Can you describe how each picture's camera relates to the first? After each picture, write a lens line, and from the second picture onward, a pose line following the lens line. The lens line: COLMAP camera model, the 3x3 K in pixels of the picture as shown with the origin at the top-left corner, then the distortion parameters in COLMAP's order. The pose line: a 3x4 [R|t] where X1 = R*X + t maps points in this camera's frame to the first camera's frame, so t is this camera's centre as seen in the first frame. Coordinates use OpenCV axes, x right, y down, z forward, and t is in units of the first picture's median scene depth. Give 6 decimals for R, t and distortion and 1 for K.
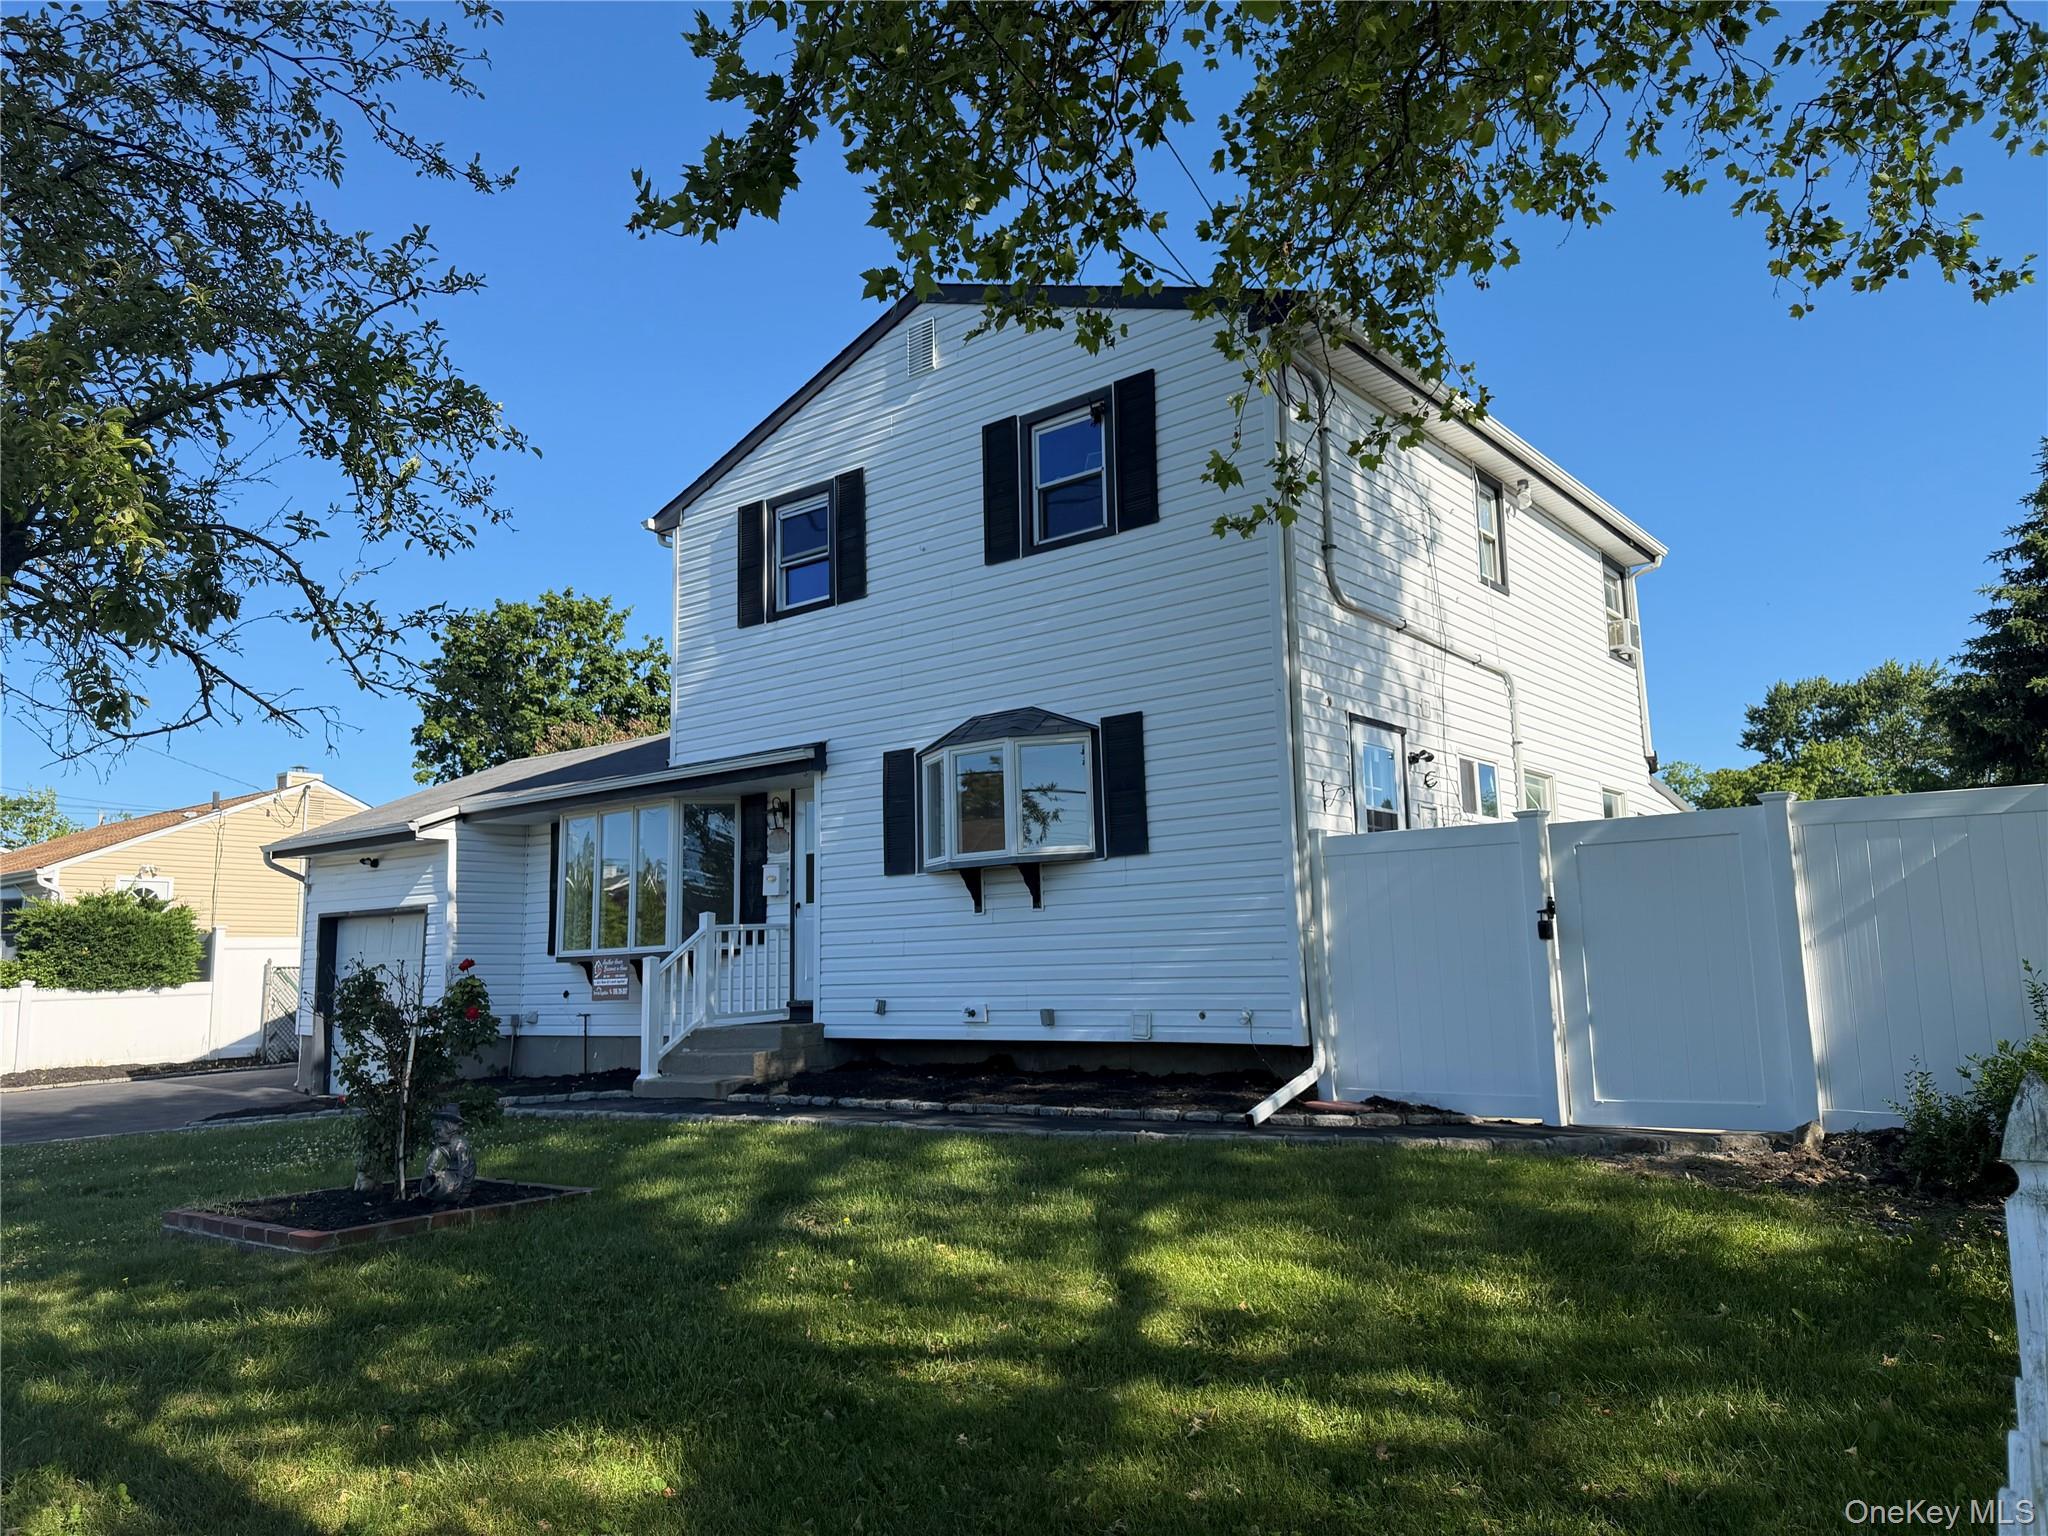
lens RADIAL K [[1422.8, 0, 1024.0], [0, 1422.8, 768.0], [0, 0, 1]] dist [0.152844, -0.273781]
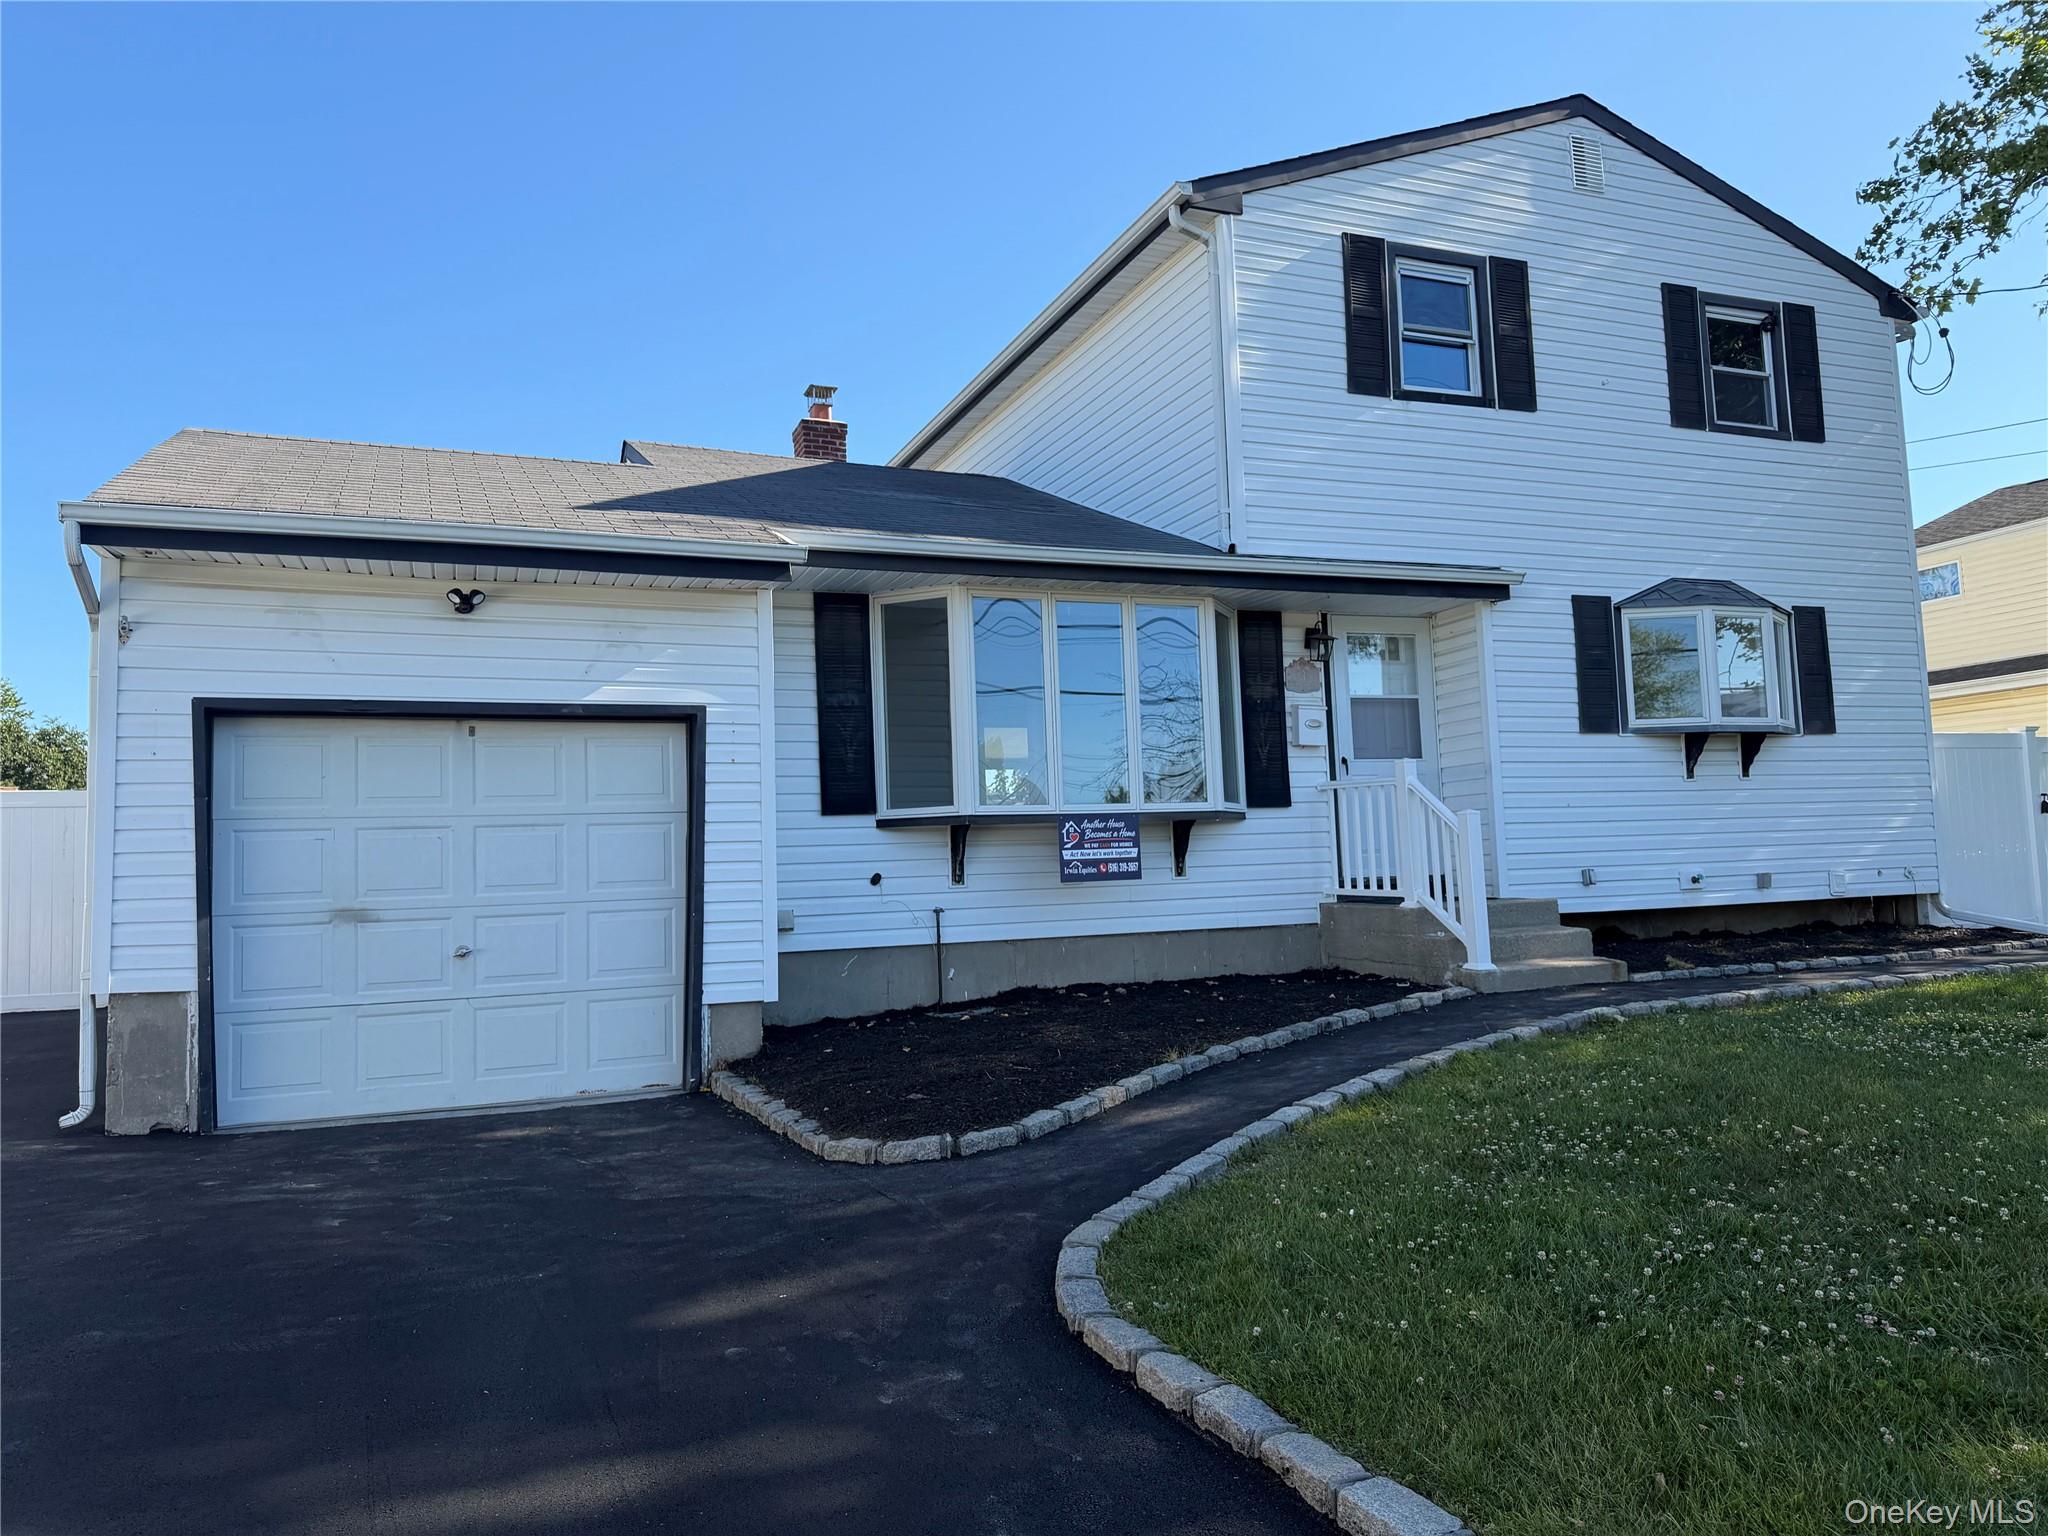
lens RADIAL K [[1422.6, 0, 1026.8], [0, 1422.6, 764.6], [0, 0, 1]] dist [0.125665, -0.194721]
pose [[0.486435, 0.074873, 0.870503, -1.063488], [-0.099254, 0.994607, -0.030085, 0.158597], [-0.868061, -0.071766, 0.491244, 0.861945]]
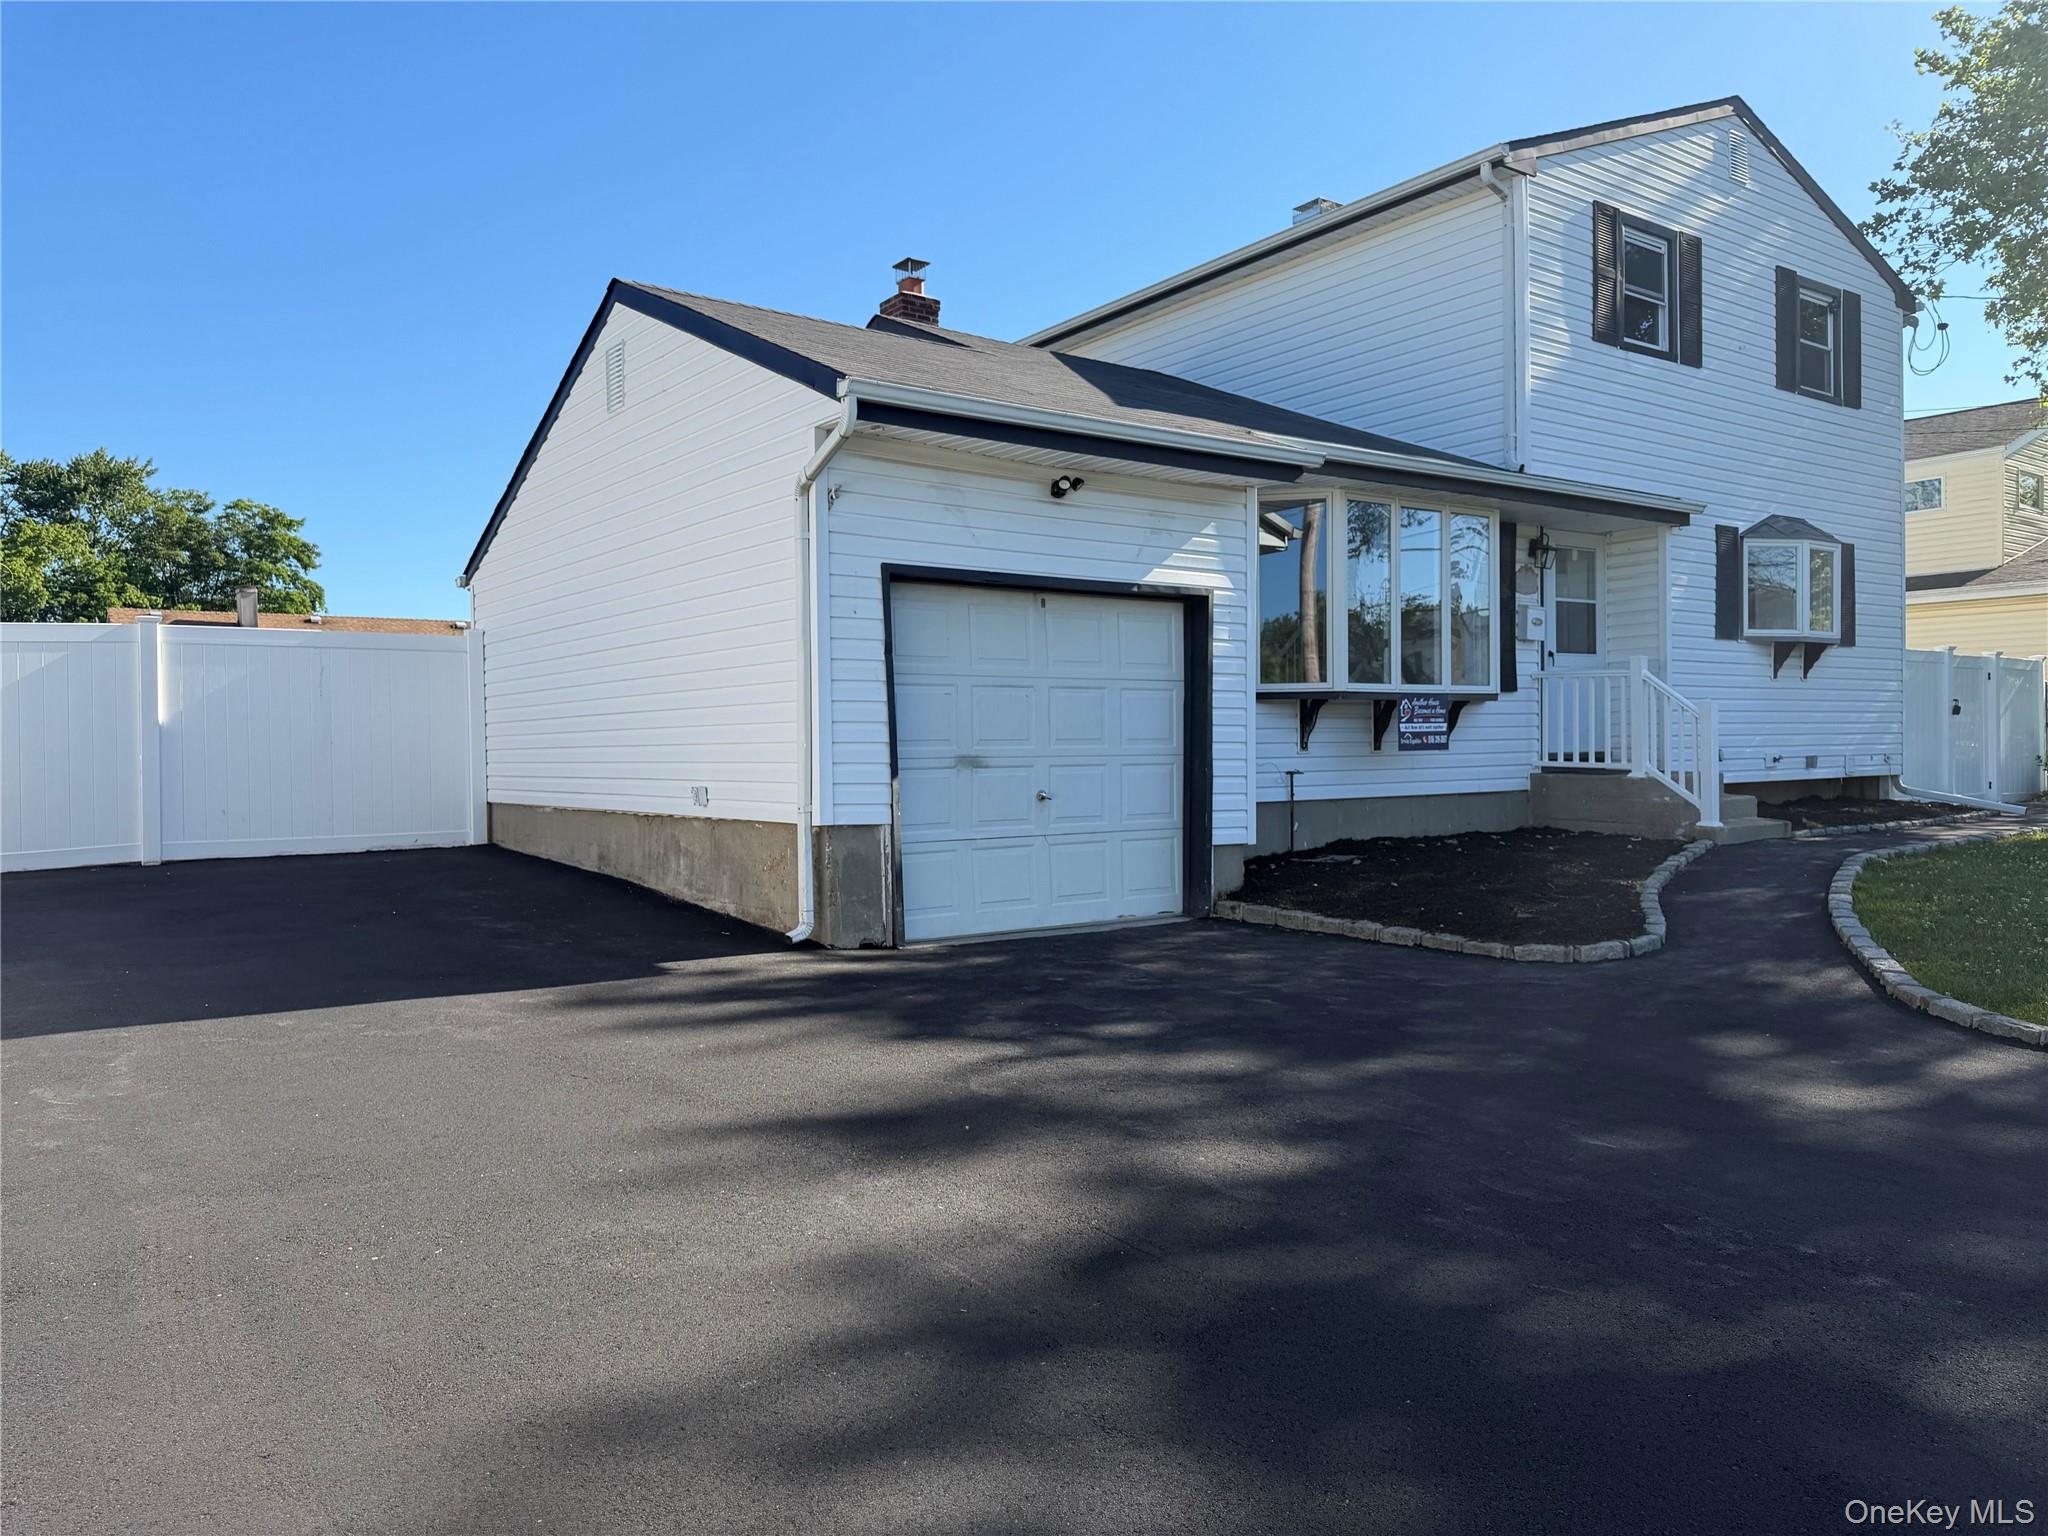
lens RADIAL K [[1448.2, 0, 1024.0], [0, 1448.2, 768.0], [0, 0, 1]] dist [0.107776, -0.149095]
pose [[0.261688, 0.006835, 0.965128, -1.341832], [-0.130654, 0.991021, 0.028408, 0.213657], [-0.956268, -0.133532, 0.260231, 1.211053]]
